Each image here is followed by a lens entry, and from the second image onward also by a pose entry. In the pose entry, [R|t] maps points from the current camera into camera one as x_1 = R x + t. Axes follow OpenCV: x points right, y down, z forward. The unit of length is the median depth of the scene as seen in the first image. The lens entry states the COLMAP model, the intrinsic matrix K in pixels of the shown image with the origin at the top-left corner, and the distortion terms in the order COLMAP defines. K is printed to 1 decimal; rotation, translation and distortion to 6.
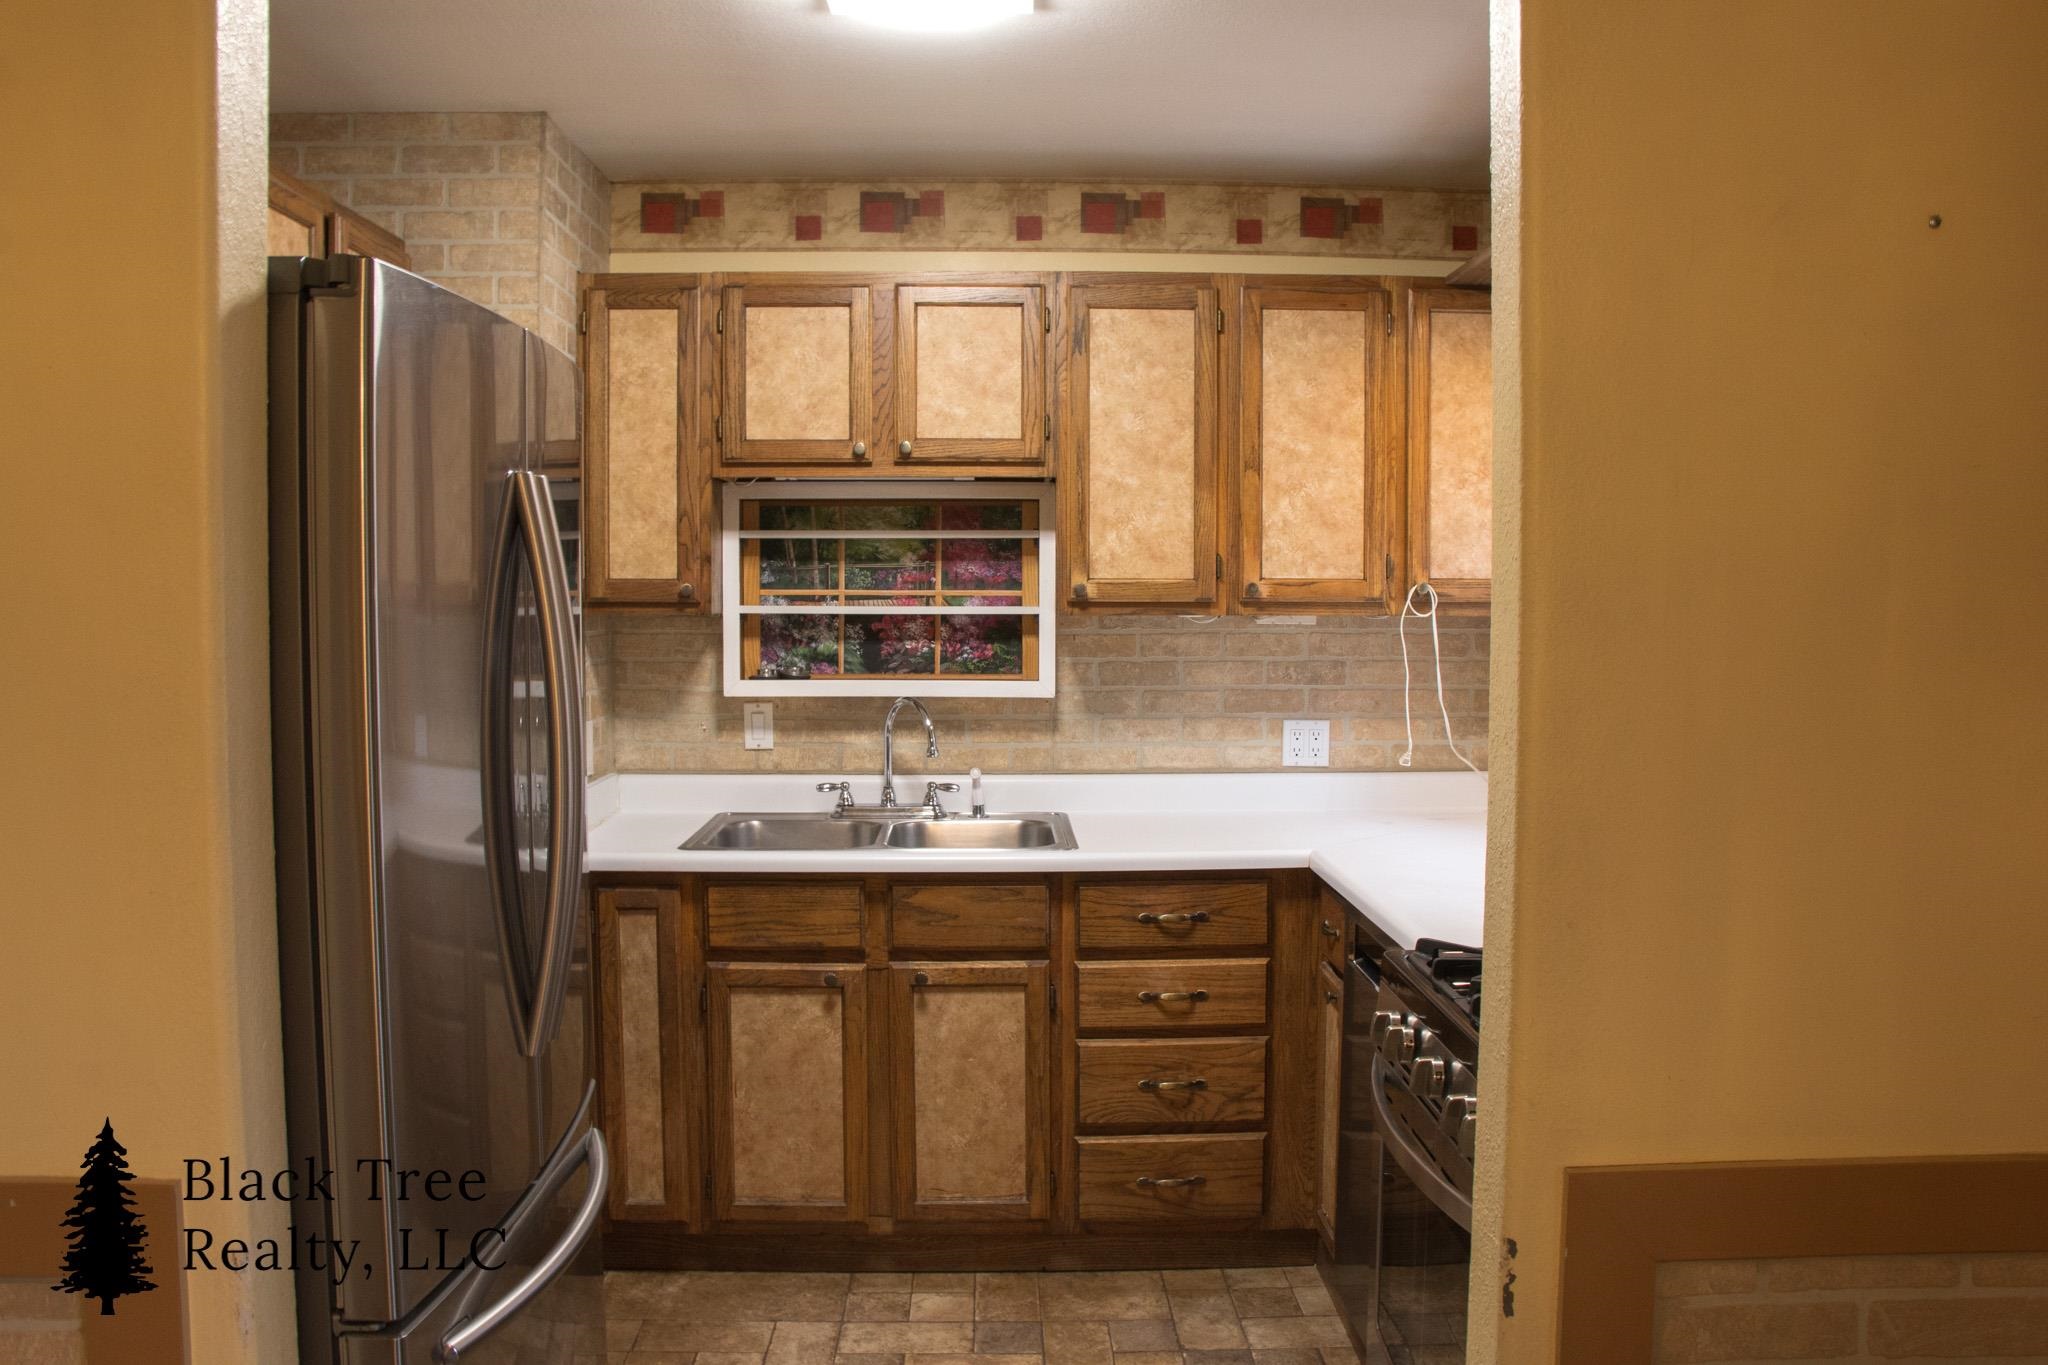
lens RADIAL K [[1625.5, 0, 1024.0], [0, 1625.5, 682.5], [0, 0, 1]] dist [-0.182927, 0.141313]
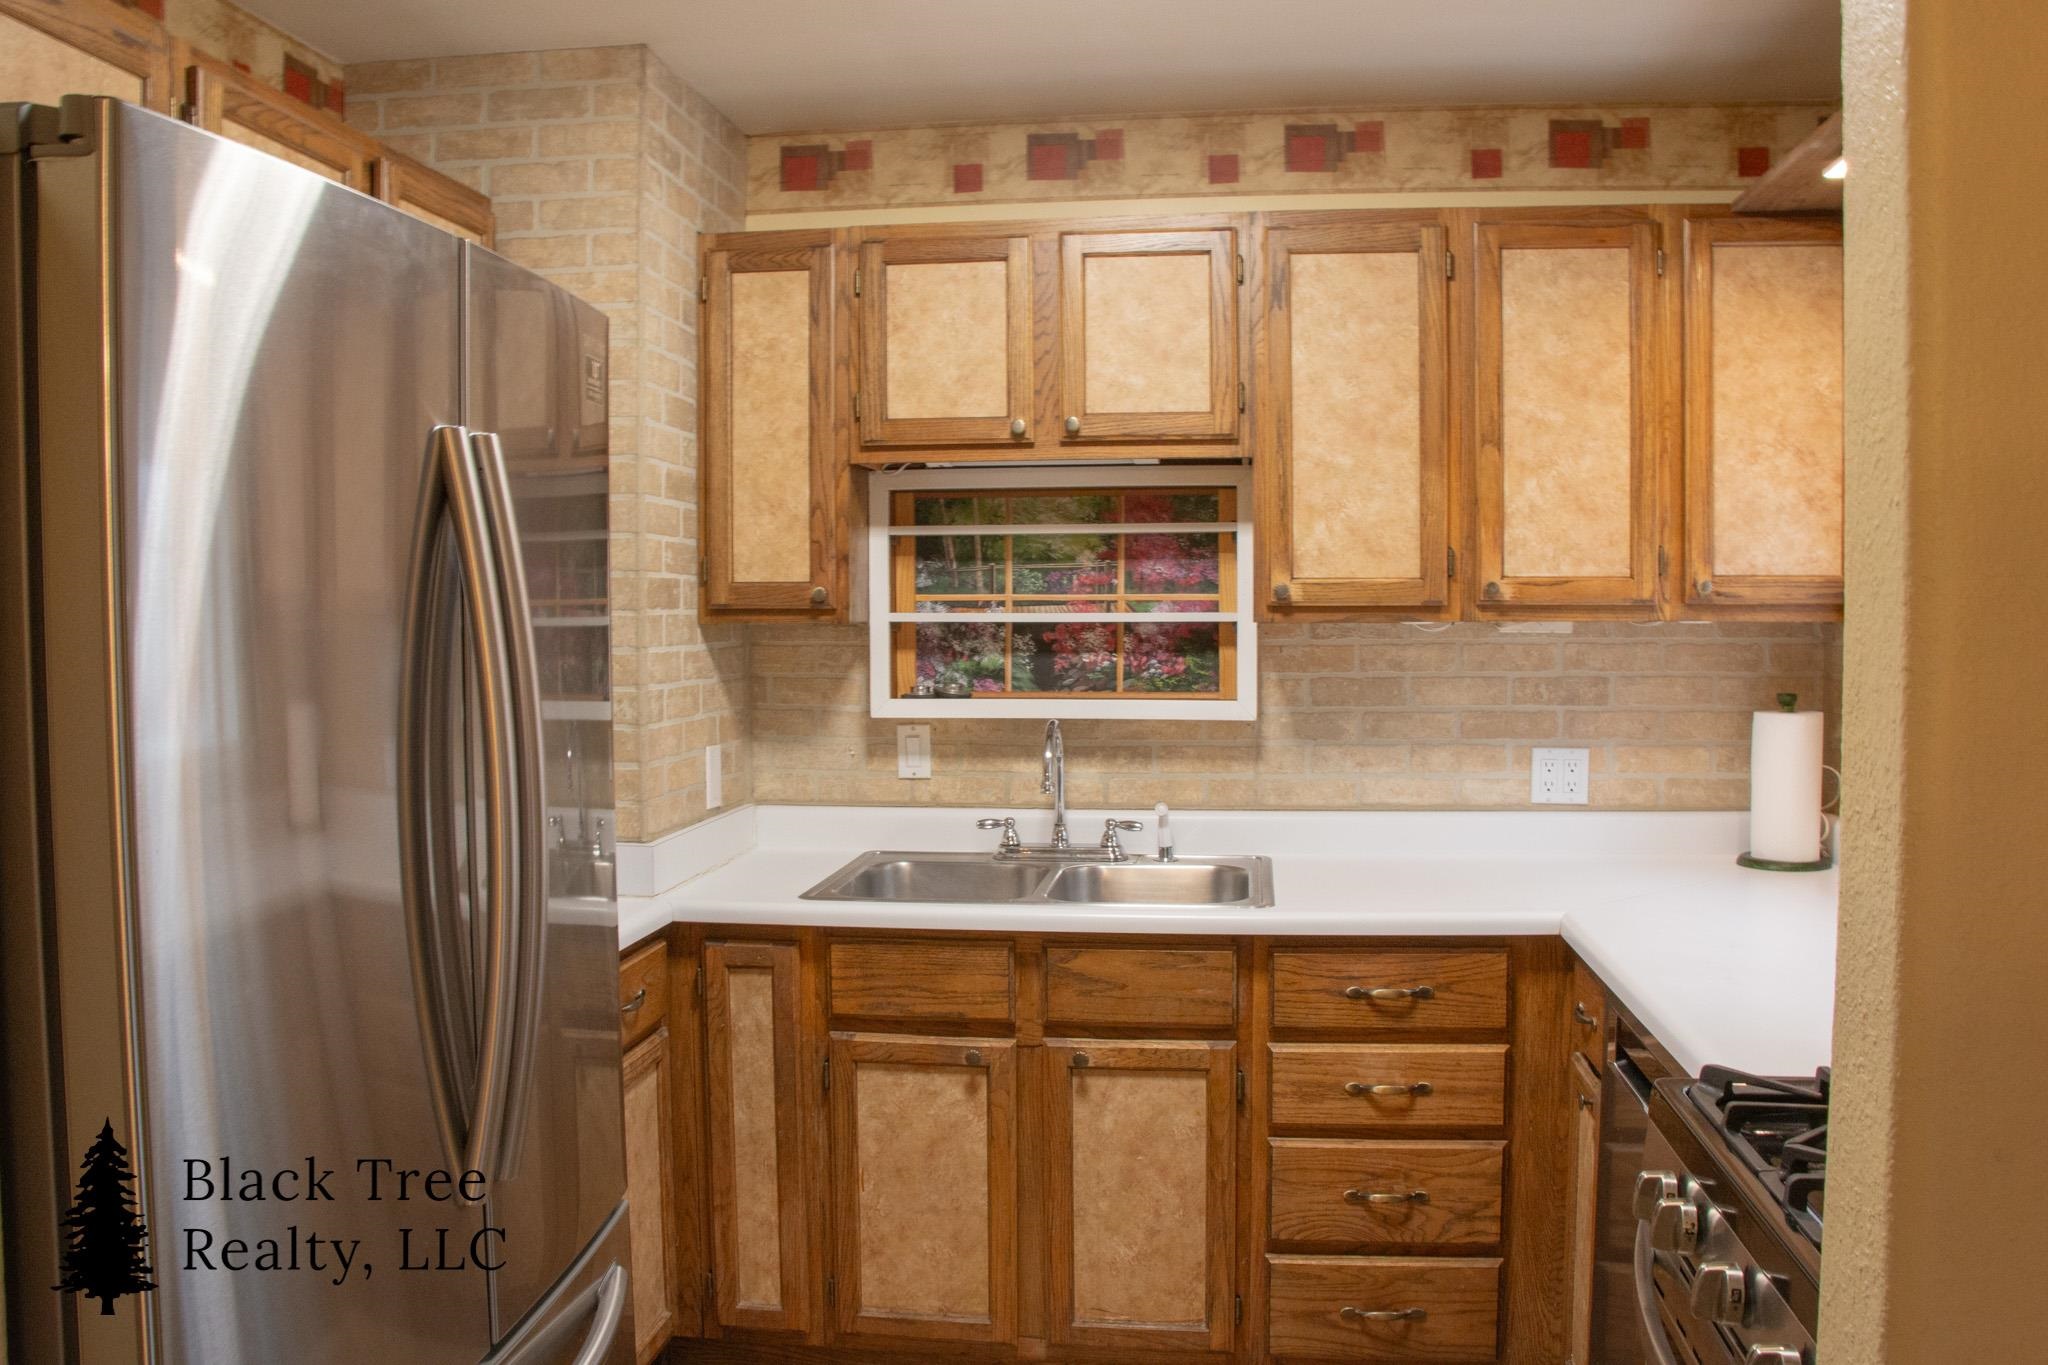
lens RADIAL K [[1625.5, 0, 1024.0], [0, 1625.5, 682.5], [0, 0, 1]] dist [-0.182927, 0.141313]
pose [[0.987318, 0.000629, -0.158754, 0.035886], [-0.001925, 0.999966, -0.008013, -0.003659], [0.158743, 0.008217, 0.987286, 0.162327]]
